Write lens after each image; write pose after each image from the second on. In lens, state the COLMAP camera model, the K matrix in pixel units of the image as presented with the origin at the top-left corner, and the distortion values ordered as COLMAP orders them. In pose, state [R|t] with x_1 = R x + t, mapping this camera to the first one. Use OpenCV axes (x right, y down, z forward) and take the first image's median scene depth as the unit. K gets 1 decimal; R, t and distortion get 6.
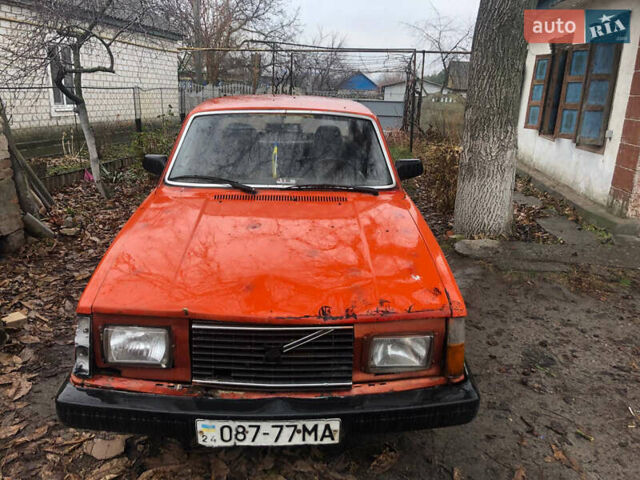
lens RADIAL K [[525.8, 0, 312.6], [0, 525.8, 239.8], [0, 0, 1]] dist [0.013496, 0.005871]
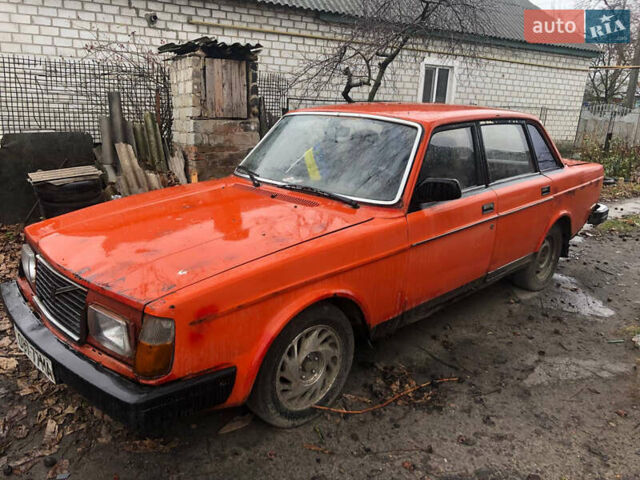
lens RADIAL K [[525.8, 0, 312.6], [0, 525.8, 239.8], [0, 0, 1]] dist [0.013496, 0.005871]
pose [[0.663855, 0.199043, -0.720888, 0.498989], [-0.231089, 0.971355, 0.055393, -0.045472], [0.711263, 0.129816, 0.690835, 0.242098]]
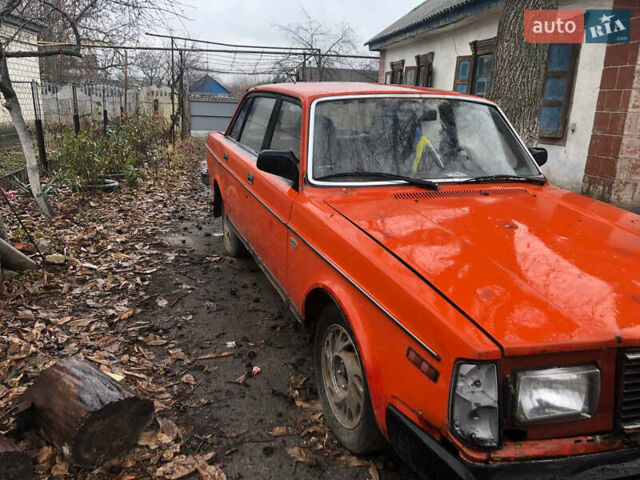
lens RADIAL K [[525.8, 0, 312.6], [0, 525.8, 239.8], [0, 0, 1]] dist [0.013496, 0.005871]
pose [[0.953565, -0.075301, 0.291623, -0.367933], [0.078265, 0.996931, 0.001507, -0.016775], [-0.290842, 0.021387, 0.956532, 0.169376]]
